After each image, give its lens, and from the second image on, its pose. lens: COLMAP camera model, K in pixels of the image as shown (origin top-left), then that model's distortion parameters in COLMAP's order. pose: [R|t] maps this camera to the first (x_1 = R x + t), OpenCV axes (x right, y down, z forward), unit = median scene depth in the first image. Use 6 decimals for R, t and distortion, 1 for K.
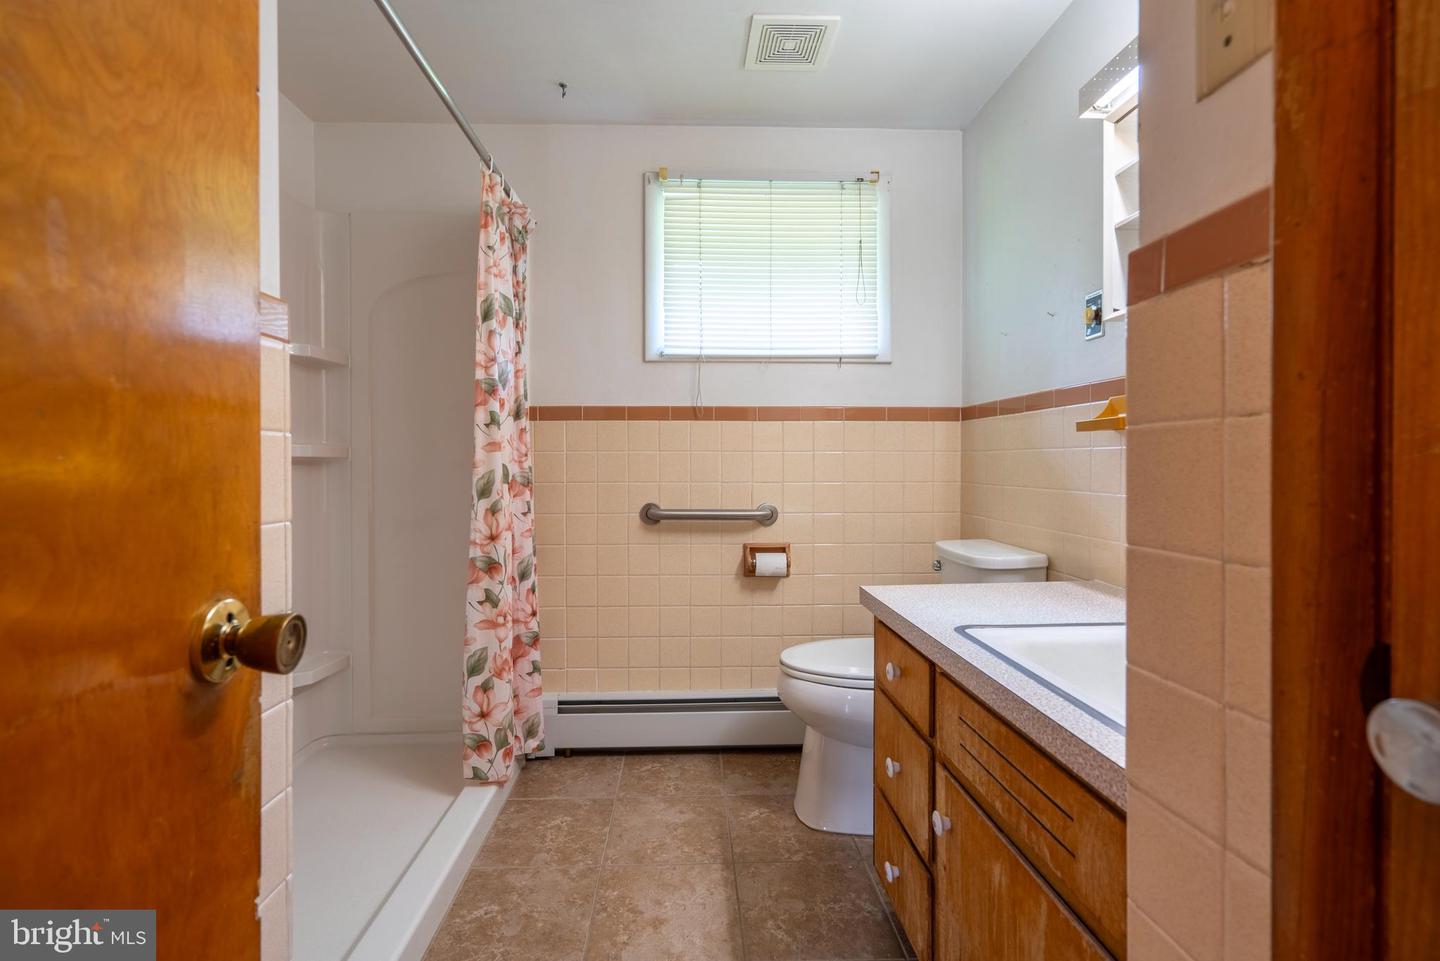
lens RADIAL K [[653.7, 0, 701.9], [0, 653.7, 477.8], [0, 0, 1]] dist [-0.012955, 0.006669]
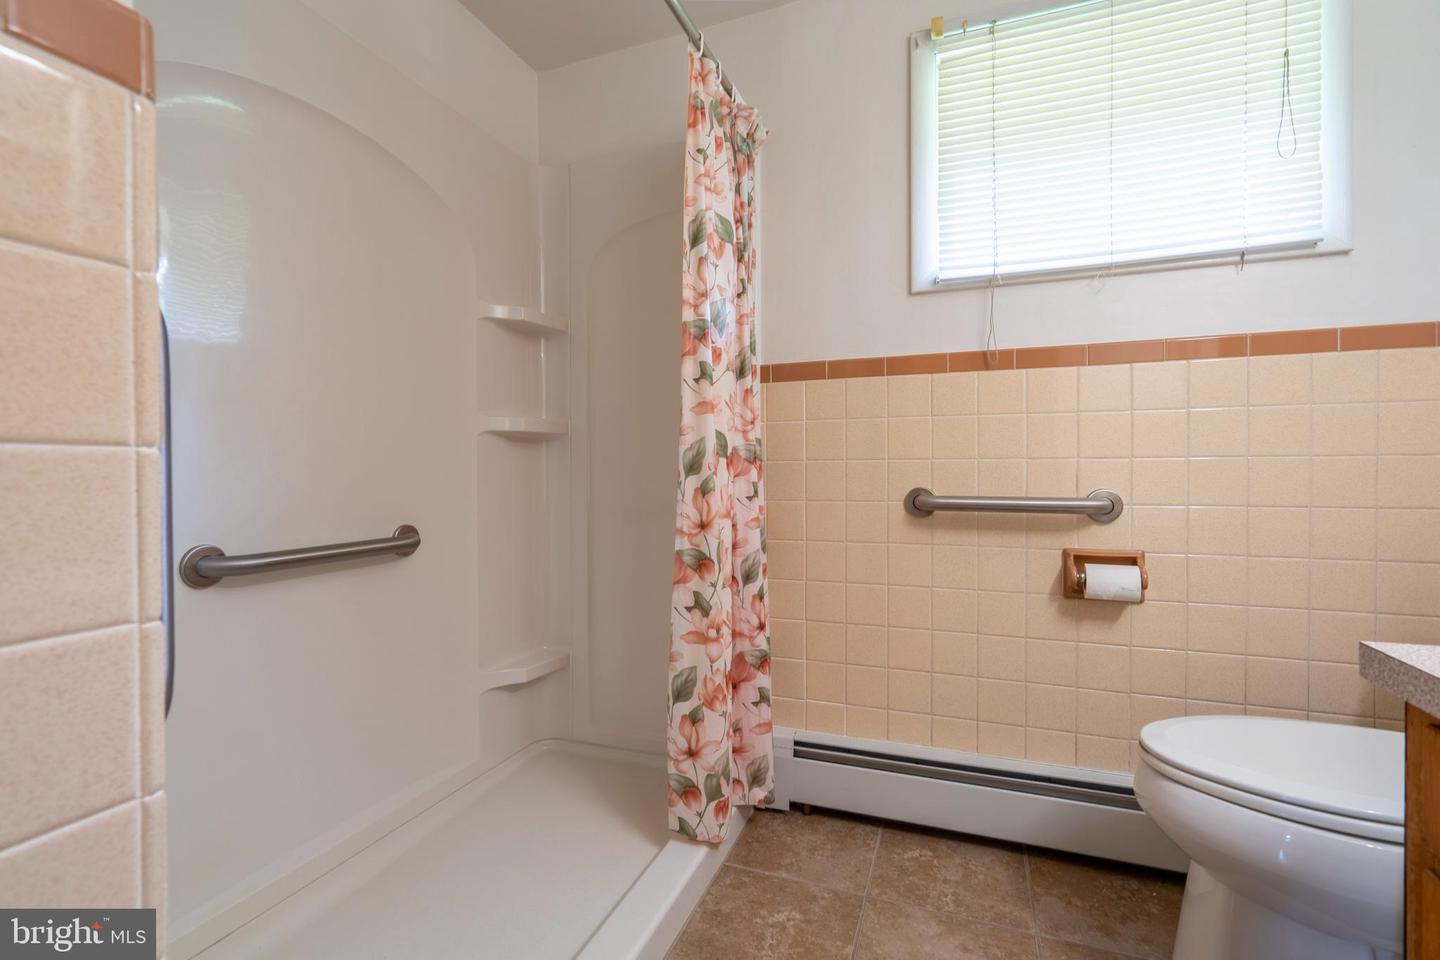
lens RADIAL K [[653.7, 0, 701.9], [0, 653.7, 477.3], [0, 0, 1]] dist [-0.012955, 0.006669]
pose [[0.917283, 0.000354, -0.398235, -0.012715], [-0.002367, 0.999987, -0.004564, 0.034896], [0.398228, 0.005129, 0.917272, 0.265203]]
